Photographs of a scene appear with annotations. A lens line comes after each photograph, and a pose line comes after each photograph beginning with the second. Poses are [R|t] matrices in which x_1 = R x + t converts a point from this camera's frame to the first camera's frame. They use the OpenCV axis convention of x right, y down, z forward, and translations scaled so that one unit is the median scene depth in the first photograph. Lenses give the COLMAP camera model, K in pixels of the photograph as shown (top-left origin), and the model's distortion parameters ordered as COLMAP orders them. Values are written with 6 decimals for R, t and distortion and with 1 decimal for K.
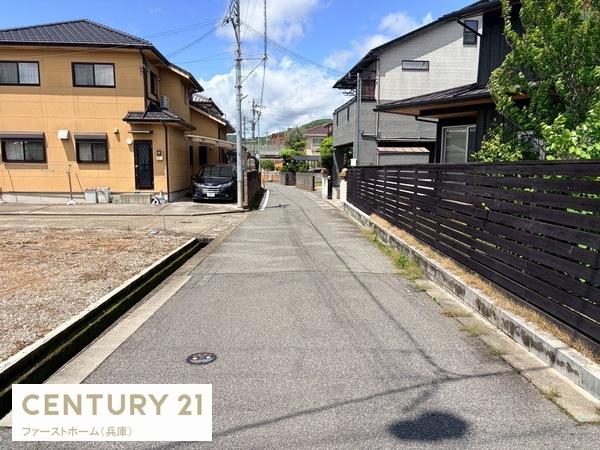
lens RADIAL K [[452.0, 0, 300.0], [0, 452.0, 225.0], [0, 0, 1]] dist [0.028957, -0.001858]
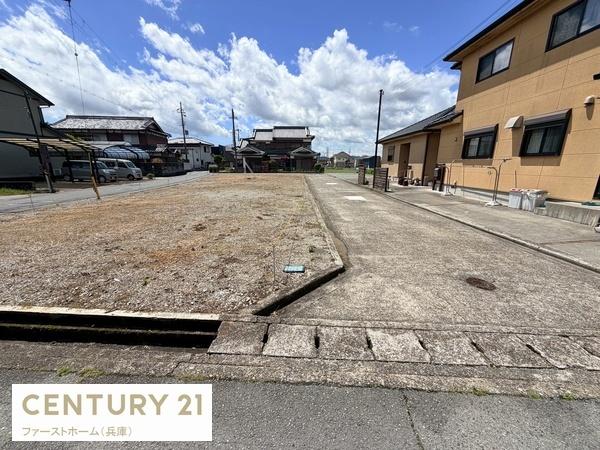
lens RADIAL K [[242.4, 0, 294.1], [0, 242.4, 227.1], [0, 0, 1]] dist [0.012182, -0.000192]
pose [[-0.073931, 0.240731, -0.967772, -0.001555], [-0.126964, 0.960259, 0.248561, -0.073344], [0.989148, 0.141248, -0.040429, 0.635720]]
